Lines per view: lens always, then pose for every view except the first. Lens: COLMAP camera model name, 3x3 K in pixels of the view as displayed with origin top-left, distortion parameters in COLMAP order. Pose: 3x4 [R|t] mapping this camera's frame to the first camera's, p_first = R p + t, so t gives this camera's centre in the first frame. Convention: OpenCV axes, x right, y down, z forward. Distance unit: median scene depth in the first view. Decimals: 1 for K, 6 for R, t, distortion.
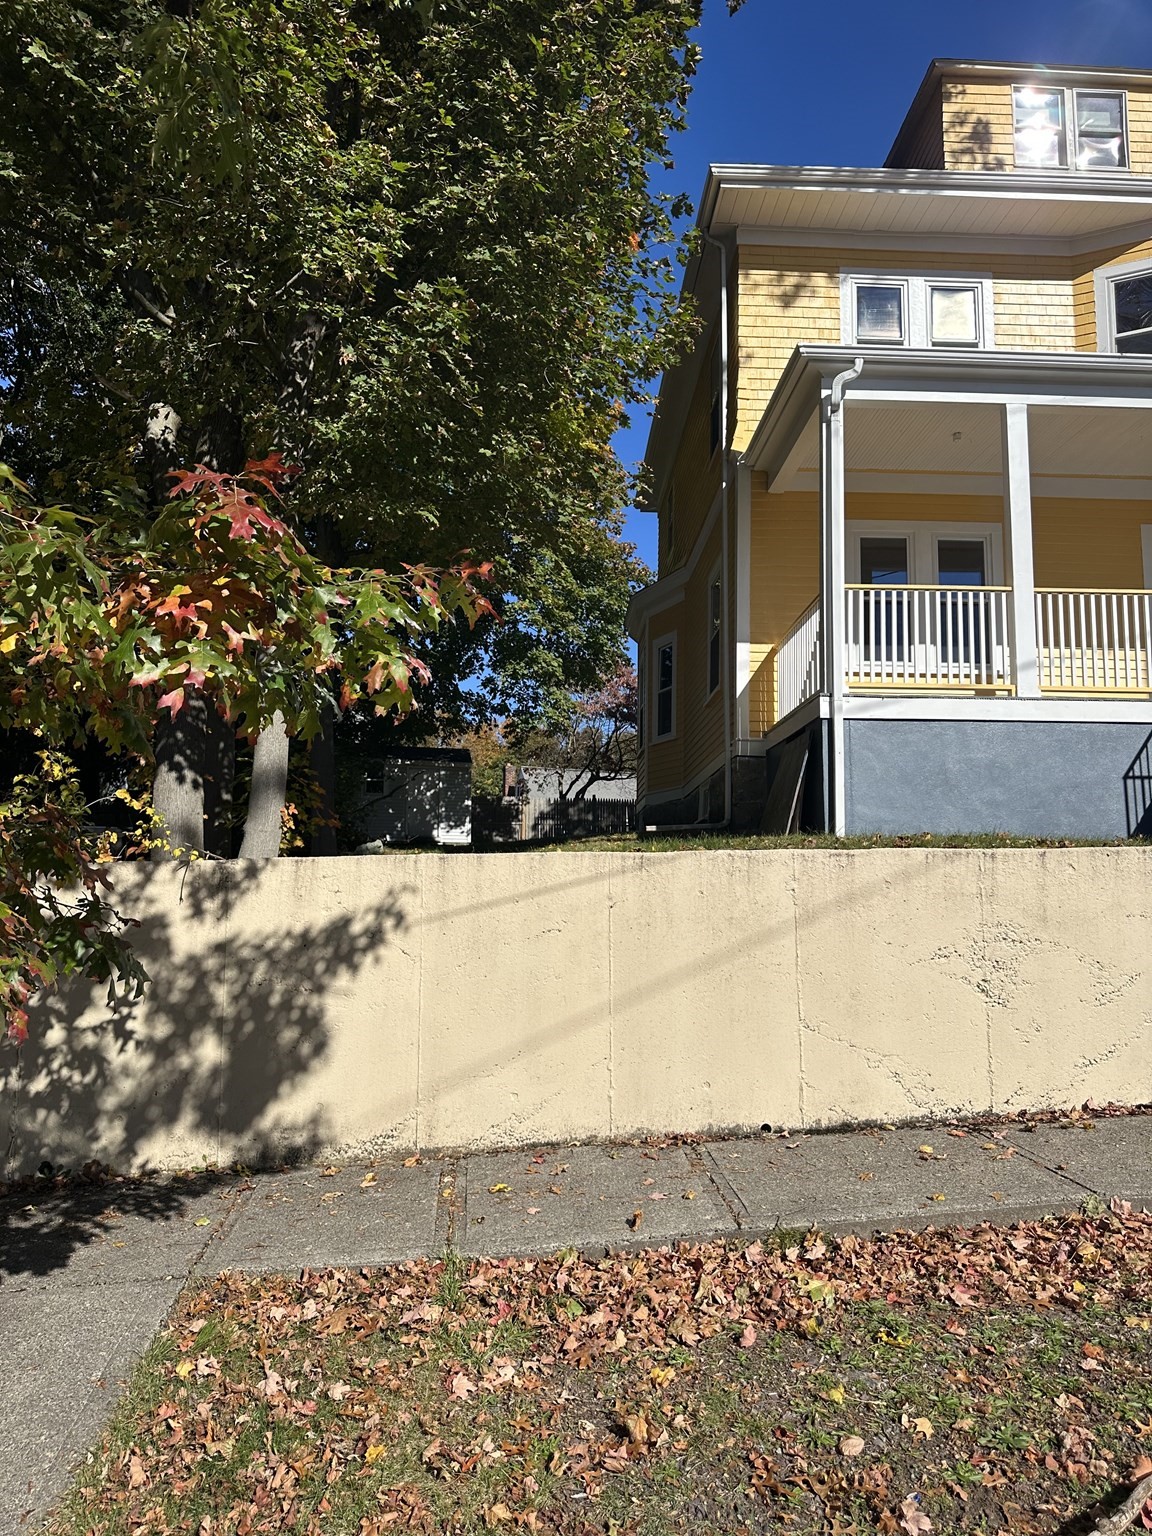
lens RADIAL K [[1087.9, 0, 577.8], [0, 1087.9, 771.3], [0, 0, 1]] dist [0.046482, -0.048233]
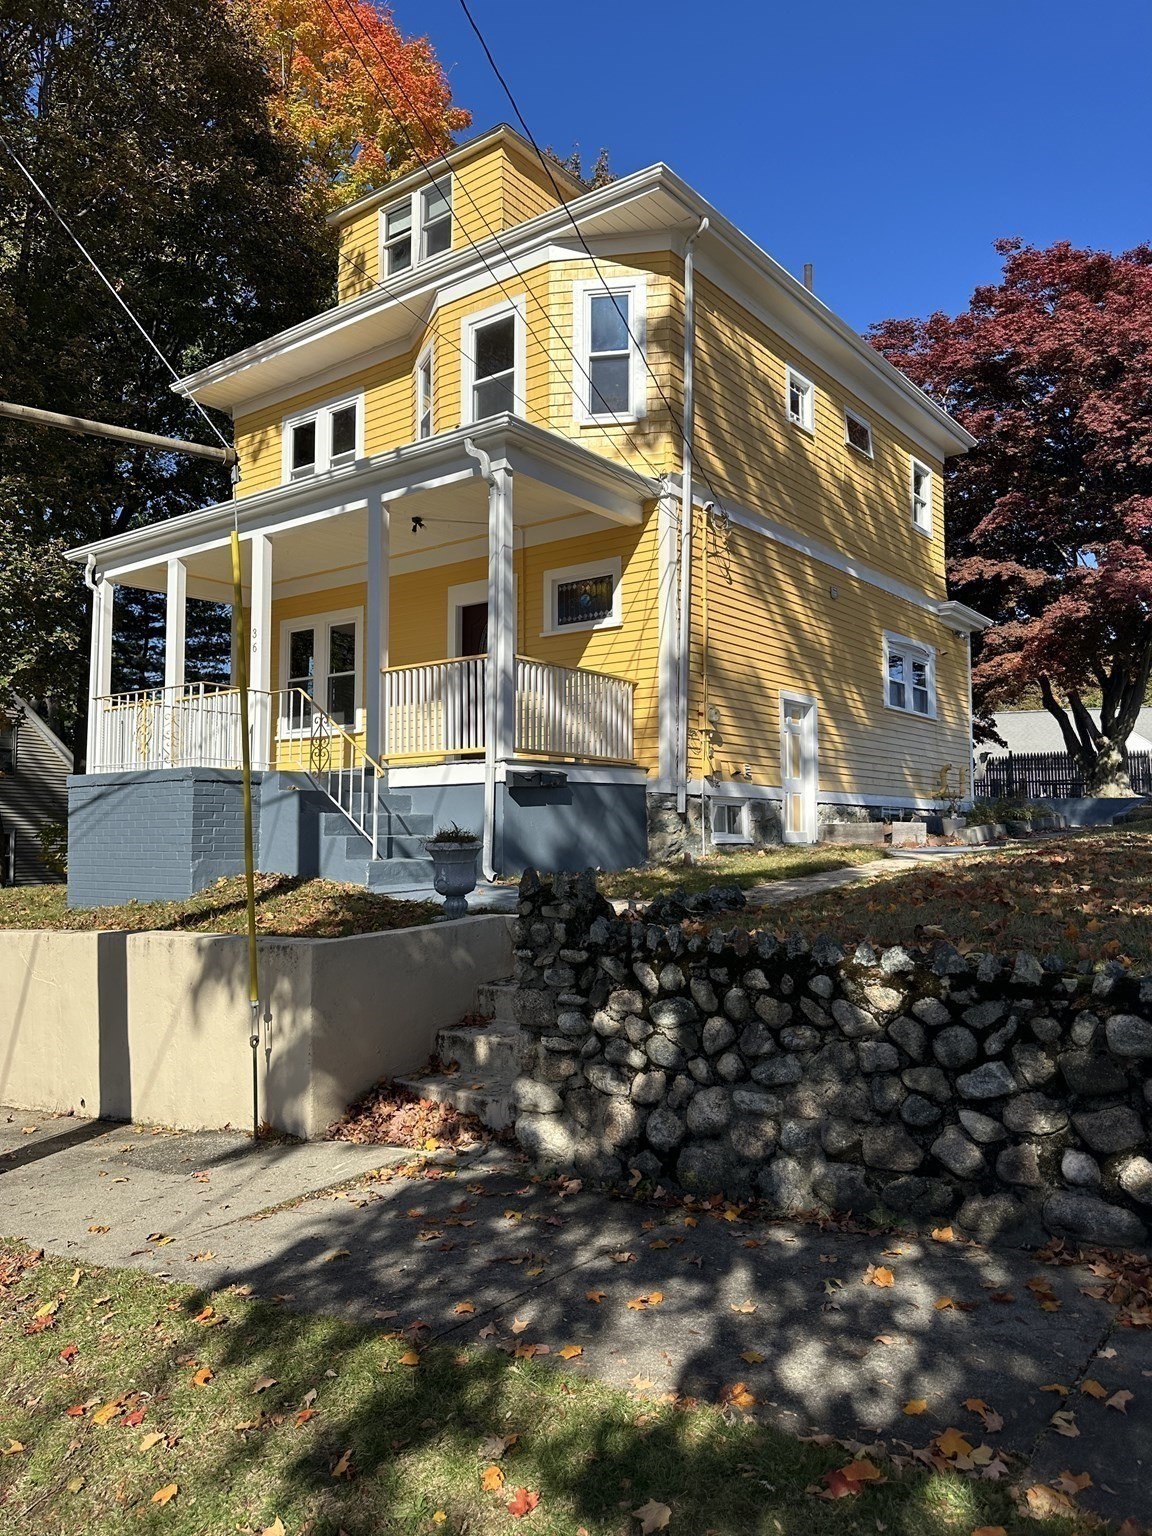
lens RADIAL K [[1087.9, 0, 573.3], [0, 1087.9, 762.7], [0, 0, 1]] dist [0.046482, -0.048233]
pose [[0.766393, -0.060649, -0.639502, 1.259217], [0.097586, 0.994971, 0.022588, -0.057319], [0.634916, -0.079718, 0.768457, 0.206507]]
